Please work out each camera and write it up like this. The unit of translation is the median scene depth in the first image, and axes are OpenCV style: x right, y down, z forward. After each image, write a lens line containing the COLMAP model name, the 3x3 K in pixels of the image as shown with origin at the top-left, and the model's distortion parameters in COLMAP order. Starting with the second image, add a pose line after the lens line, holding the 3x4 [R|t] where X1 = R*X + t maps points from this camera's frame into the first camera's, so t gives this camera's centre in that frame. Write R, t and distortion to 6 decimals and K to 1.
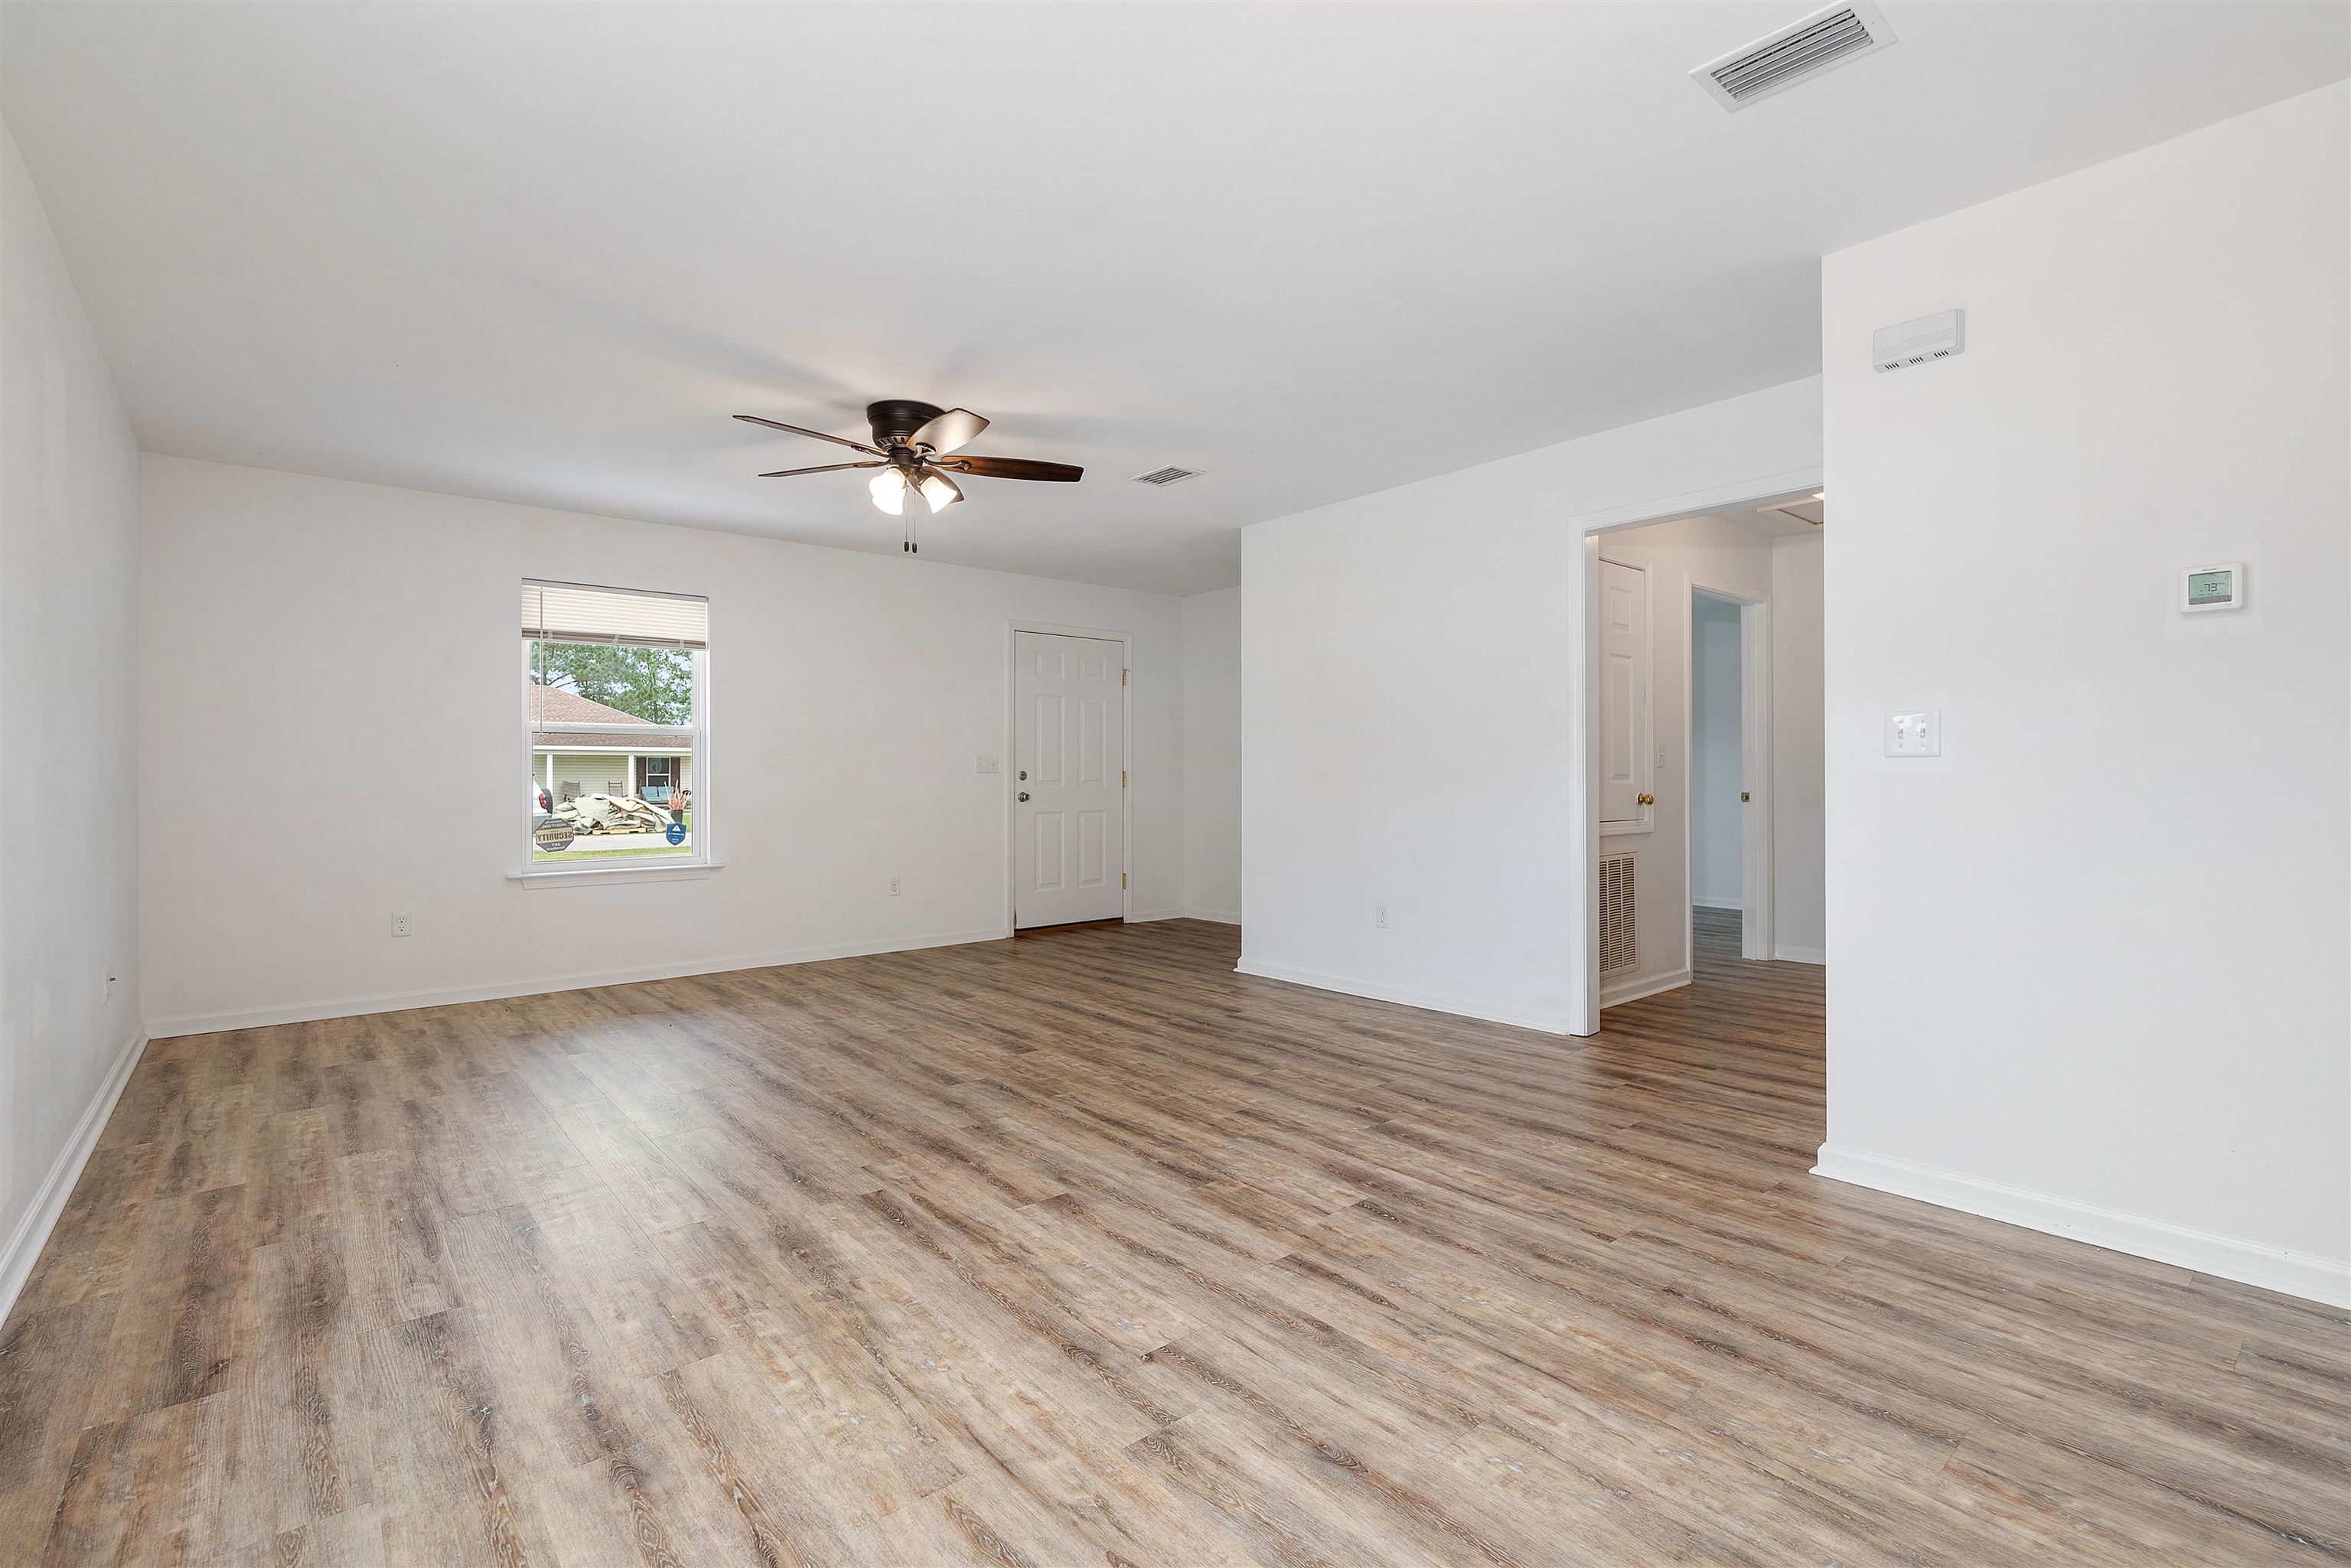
lens RADIAL K [[1033.2, 0, 1176.9], [0, 1033.2, 785.3], [0, 0, 1]] dist [-0.000177, 0.000211]
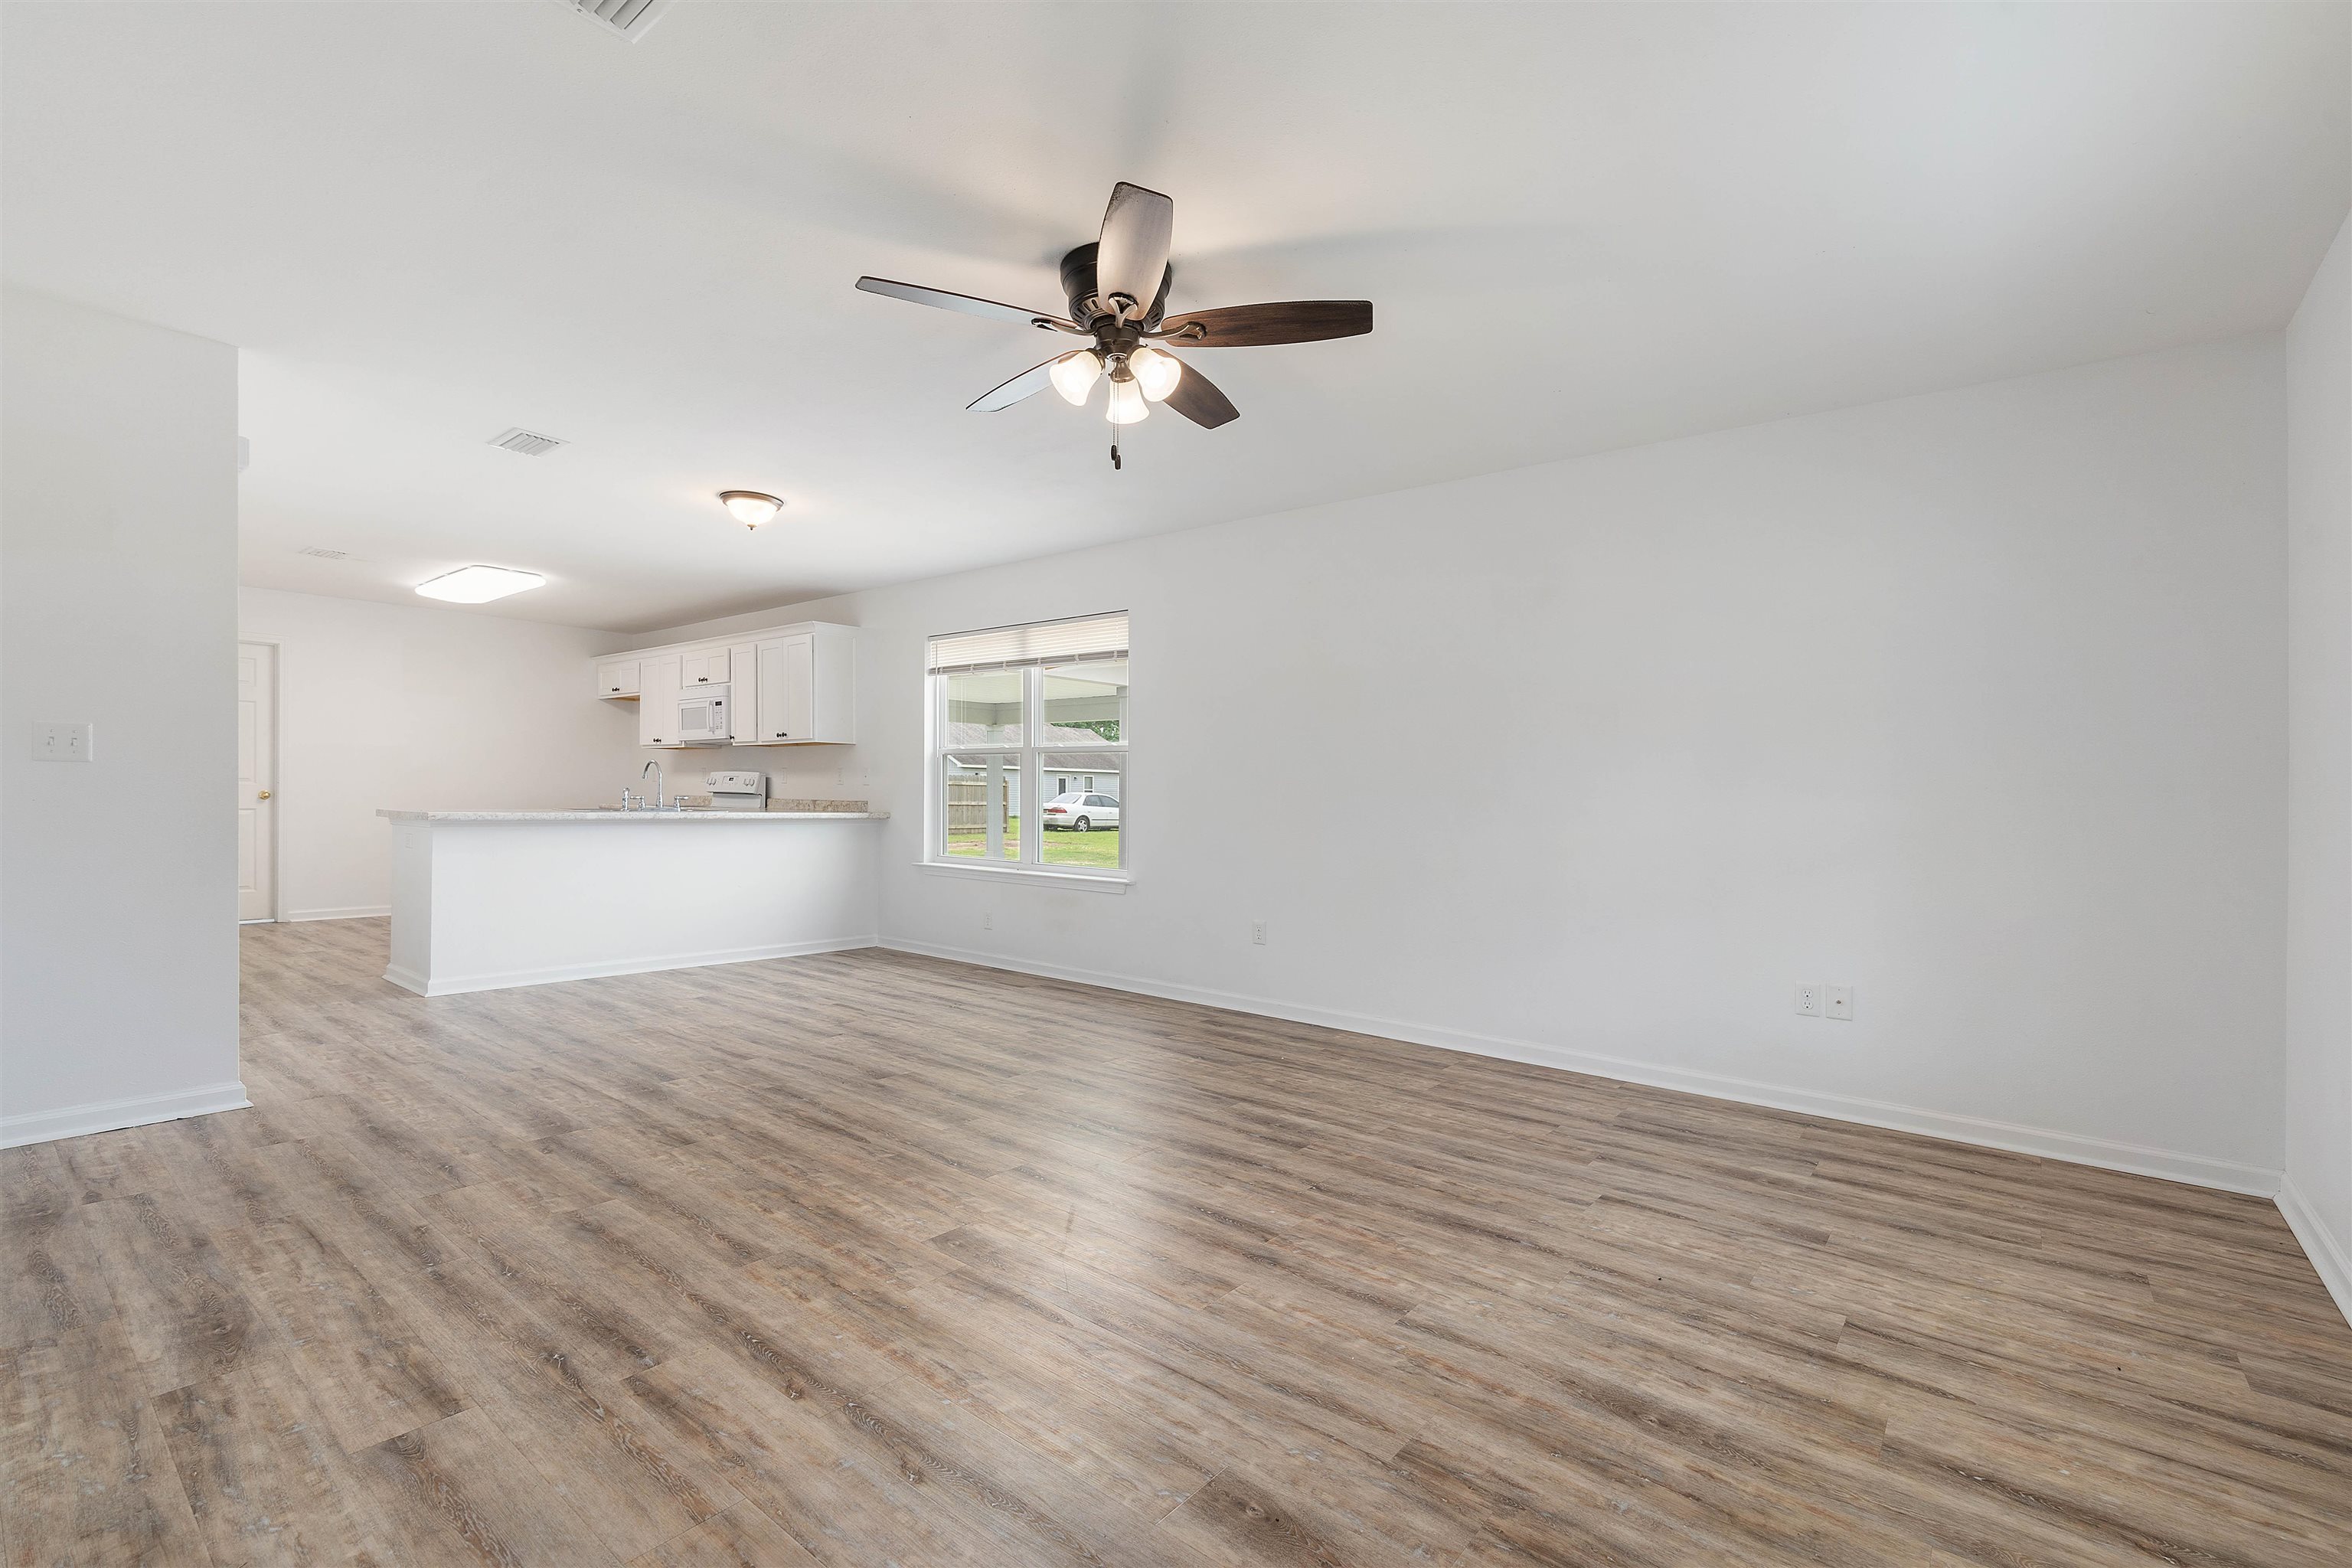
lens RADIAL K [[1033.7, 0, 1177.4], [0, 1033.7, 785.3], [0, 0, 1]] dist [-0.000177, 0.000211]
pose [[-0.983469, -0.014724, -0.180475, -0.228460], [-0.015288, 0.999882, 0.001734, -0.025360], [0.180428, 0.004465, -0.983578, 2.264551]]
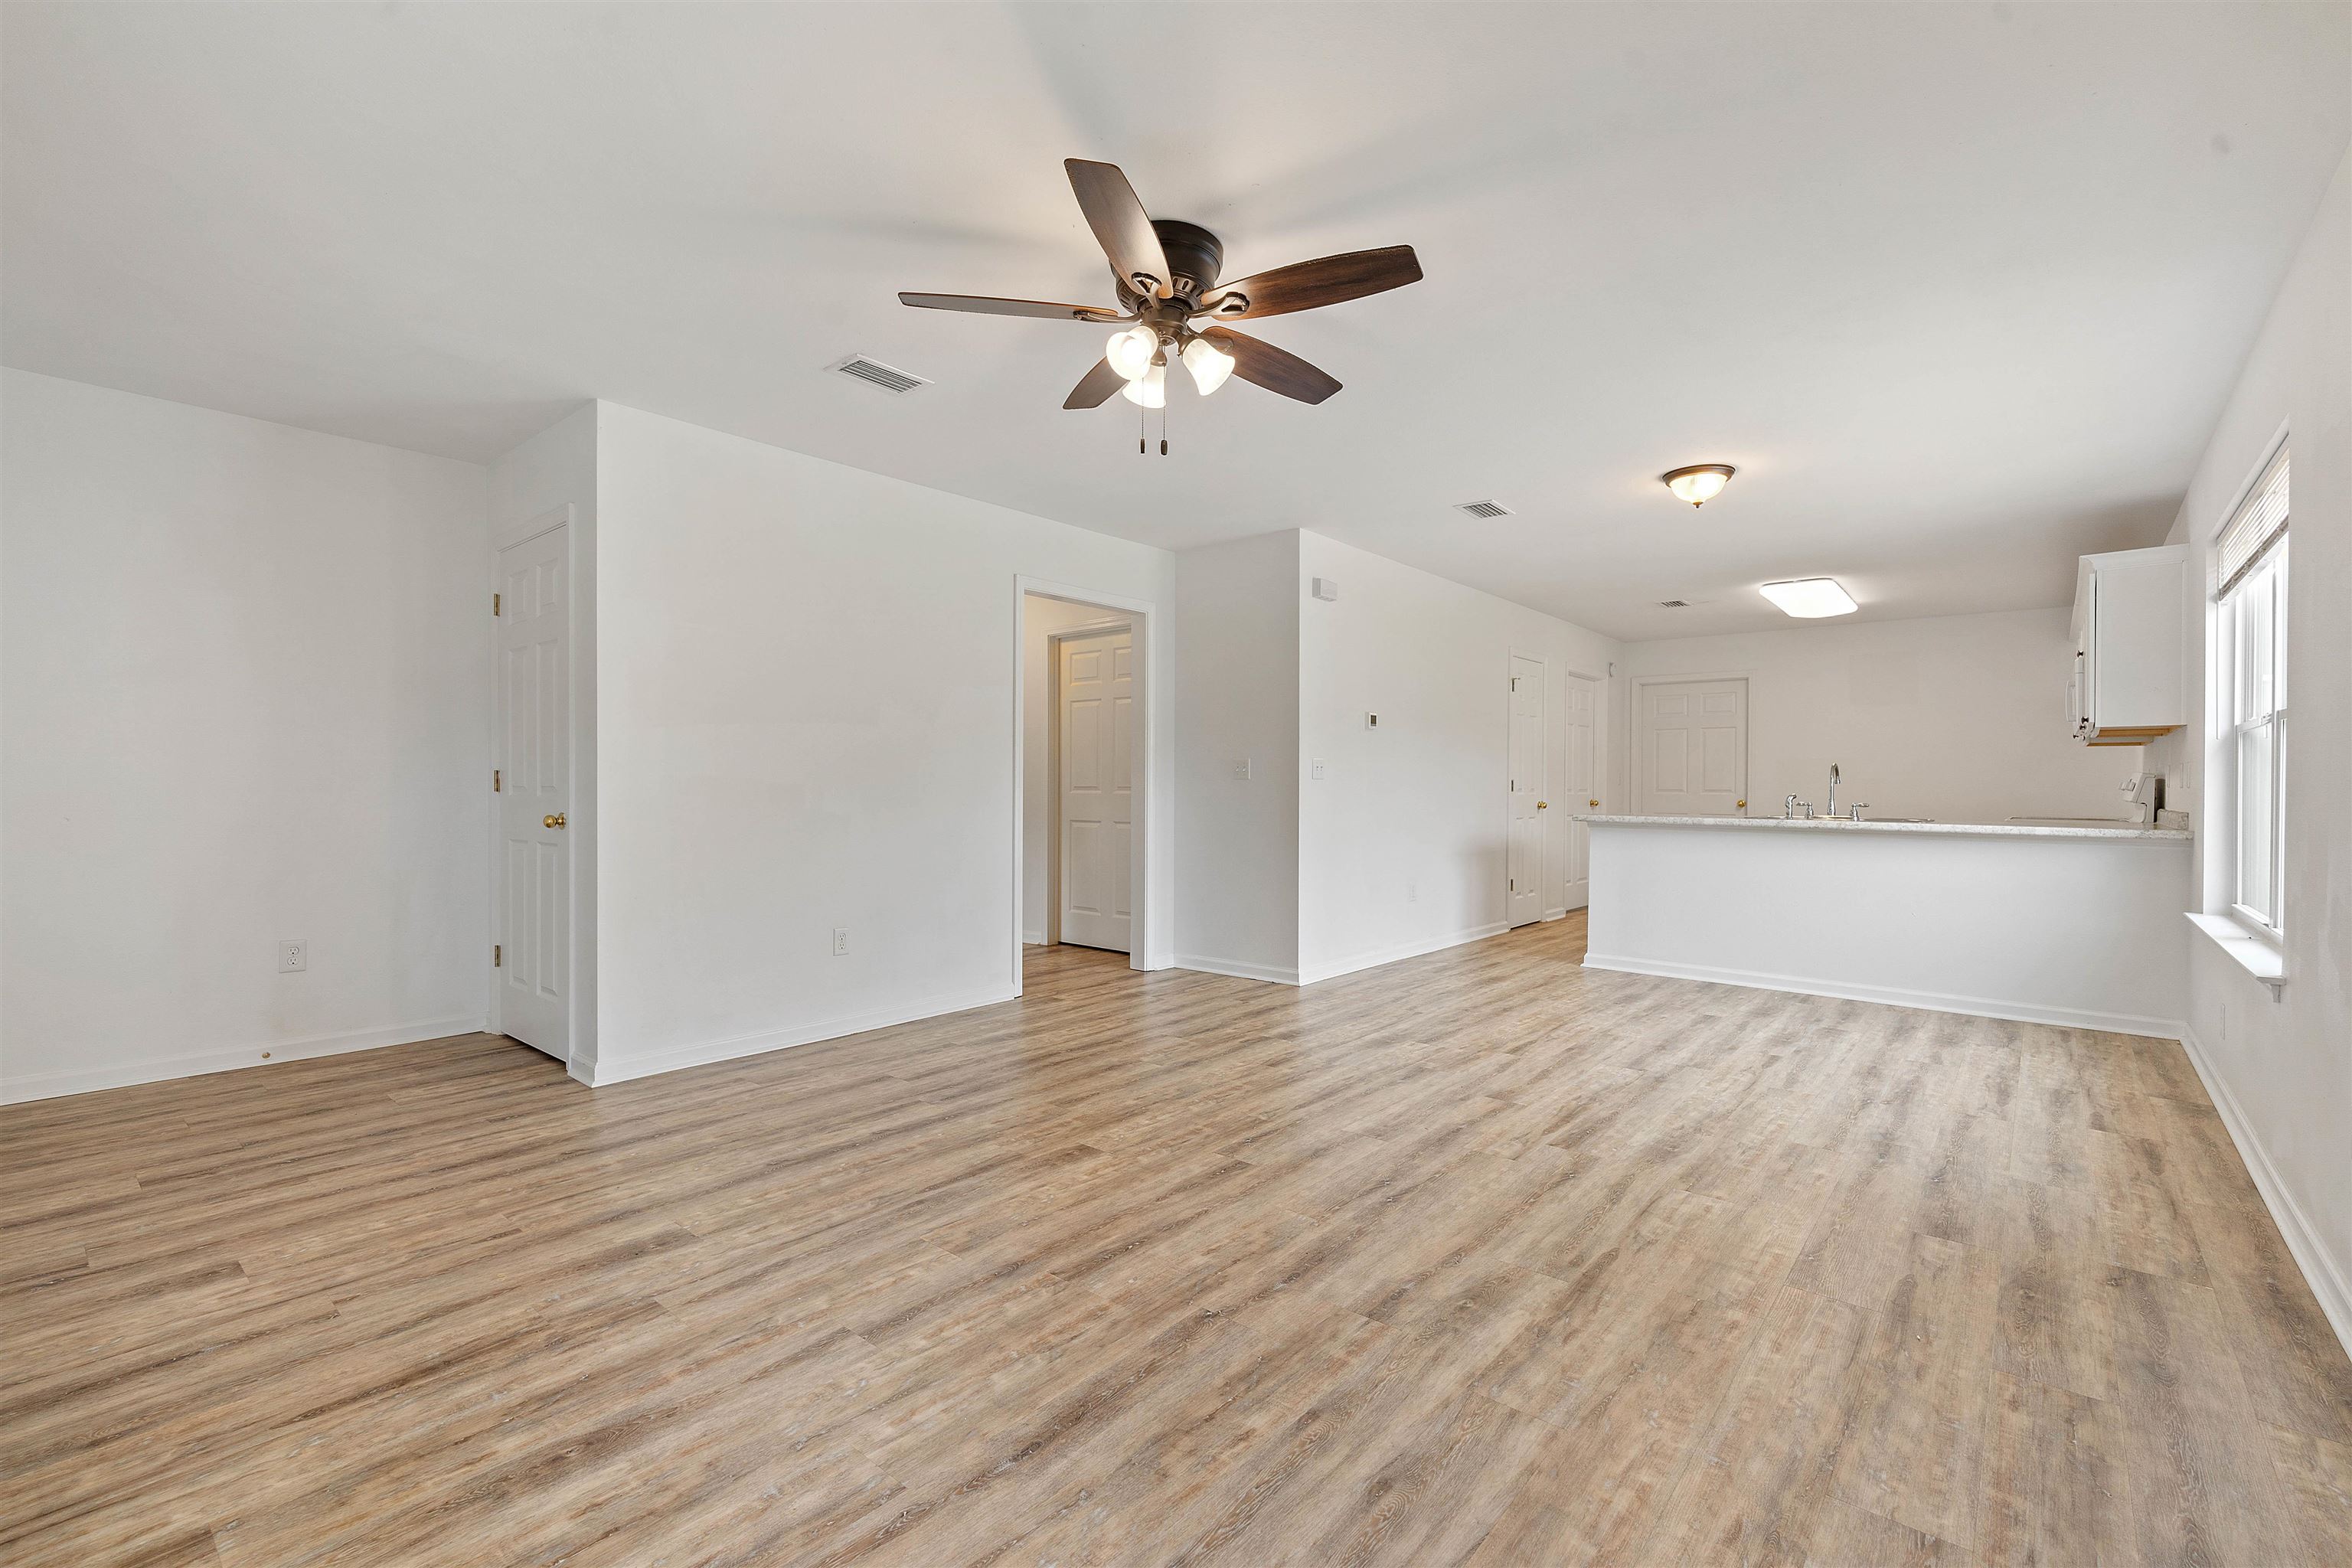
lens RADIAL K [[1033.7, 0, 1177.4], [0, 1033.7, 785.3], [0, 0, 1]] dist [-0.000177, 0.000211]
pose [[-0.157765, 0.003261, 0.987471, -1.251440], [0.002918, 0.999992, -0.002836, -0.009911], [-0.987472, 0.002434, -0.157773, 1.457411]]
